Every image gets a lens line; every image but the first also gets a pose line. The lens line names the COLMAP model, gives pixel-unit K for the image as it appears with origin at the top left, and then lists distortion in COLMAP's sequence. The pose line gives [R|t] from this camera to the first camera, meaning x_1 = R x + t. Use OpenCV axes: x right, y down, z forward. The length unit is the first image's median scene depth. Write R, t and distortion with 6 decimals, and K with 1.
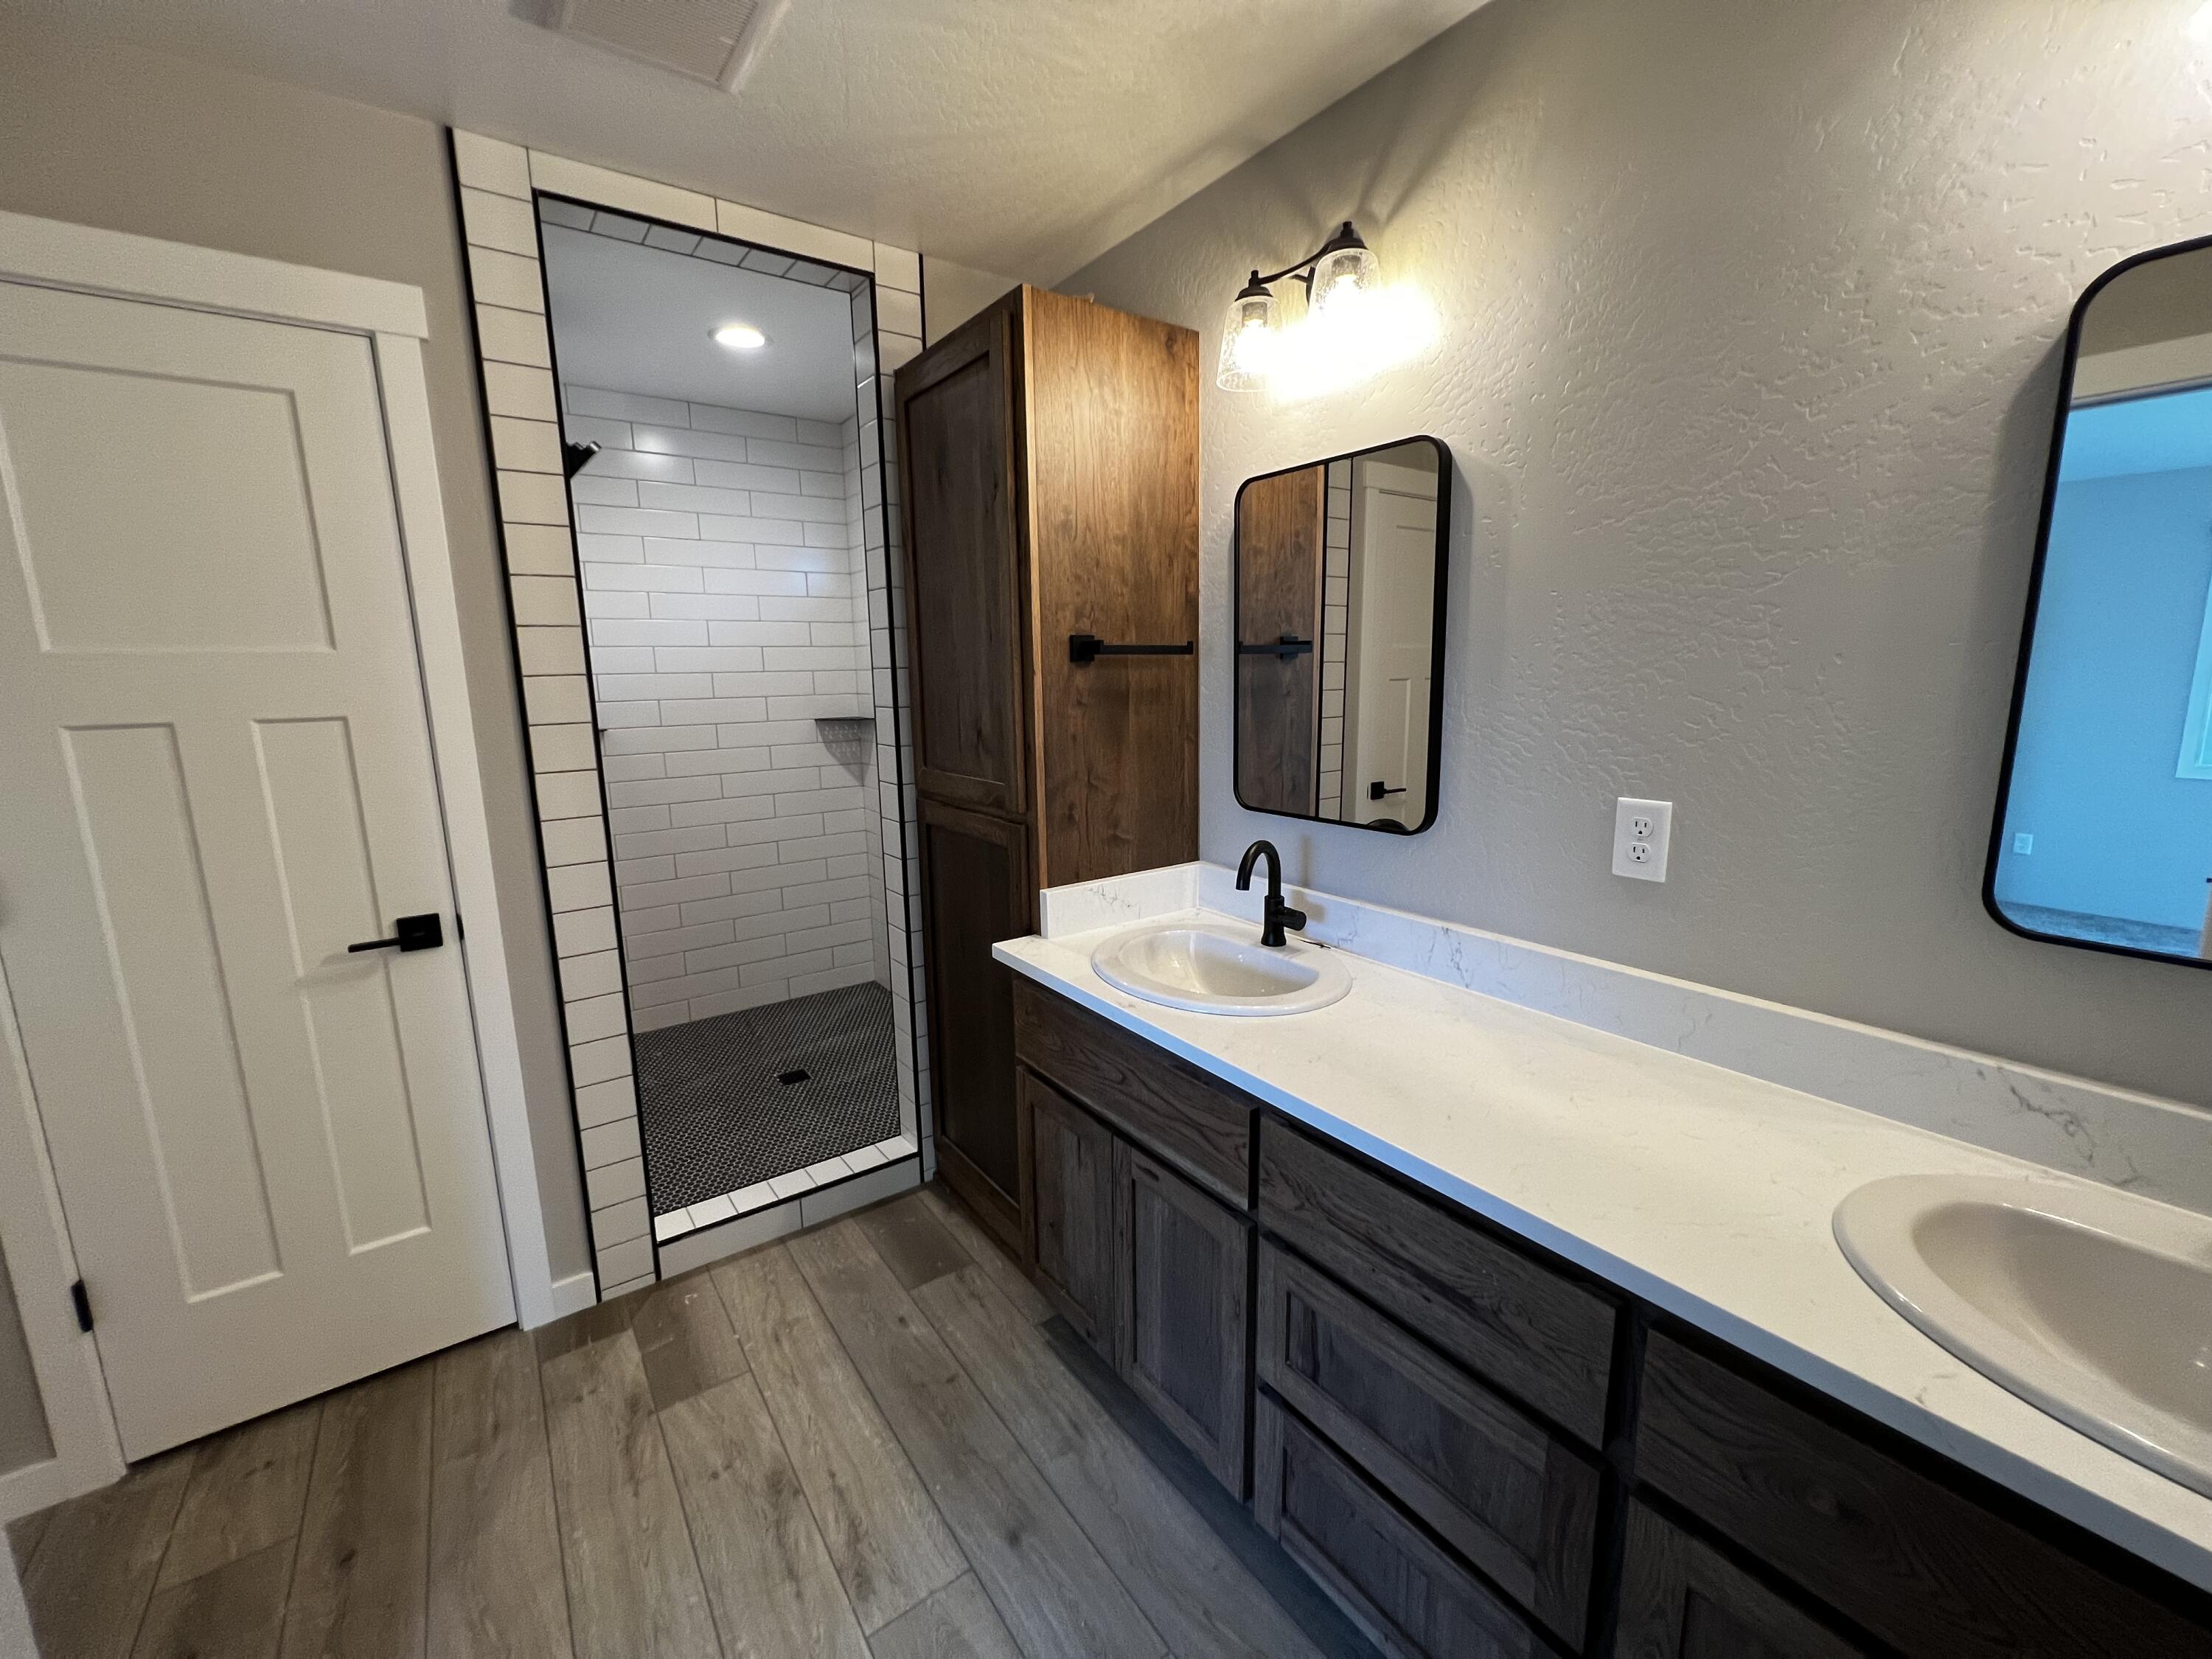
lens RADIAL K [[885.7, 0, 1104.1], [0, 885.7, 825.1], [0, 0, 1]] dist [-0.003095, 0.001443]
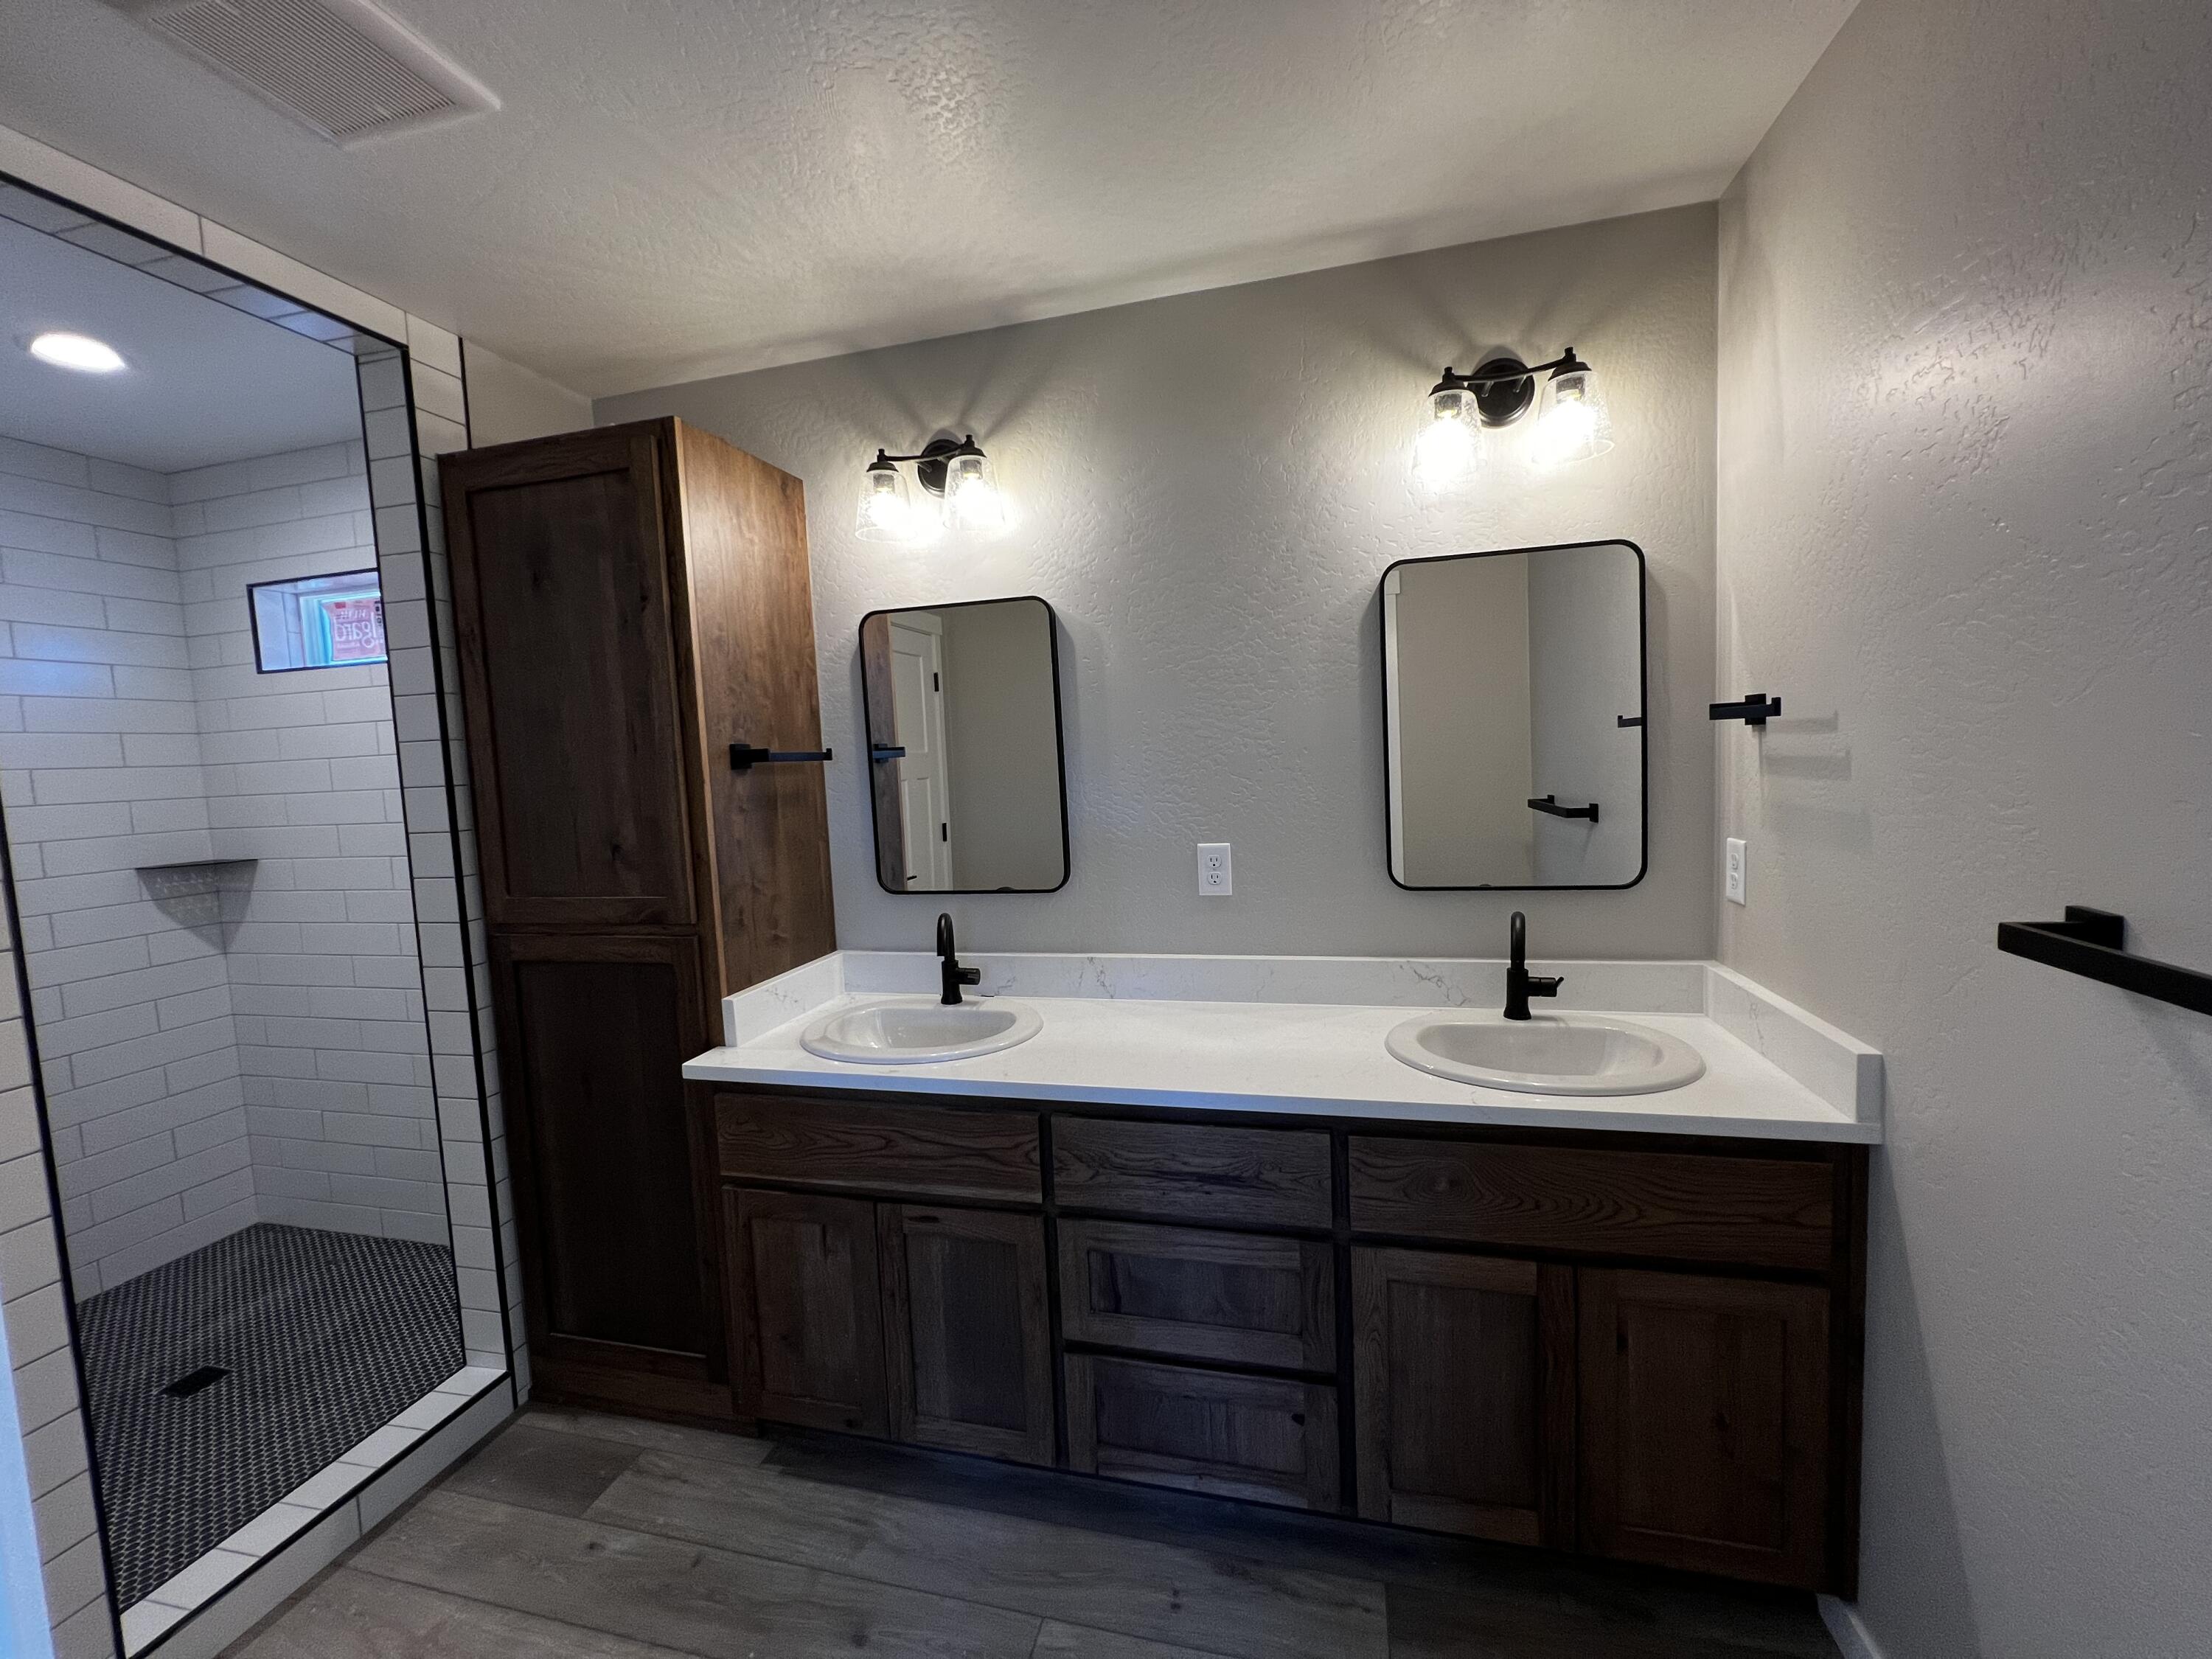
lens RADIAL K [[885.7, 0, 1095.2], [0, 885.7, 826.8], [0, 0, 1]] dist [-0.003095, 0.001443]
pose [[0.770248, -0.071433, 0.633731, -0.377983], [0.145580, 0.987165, -0.065670, 0.010085], [-0.620906, 0.142841, 0.770761, -0.045854]]
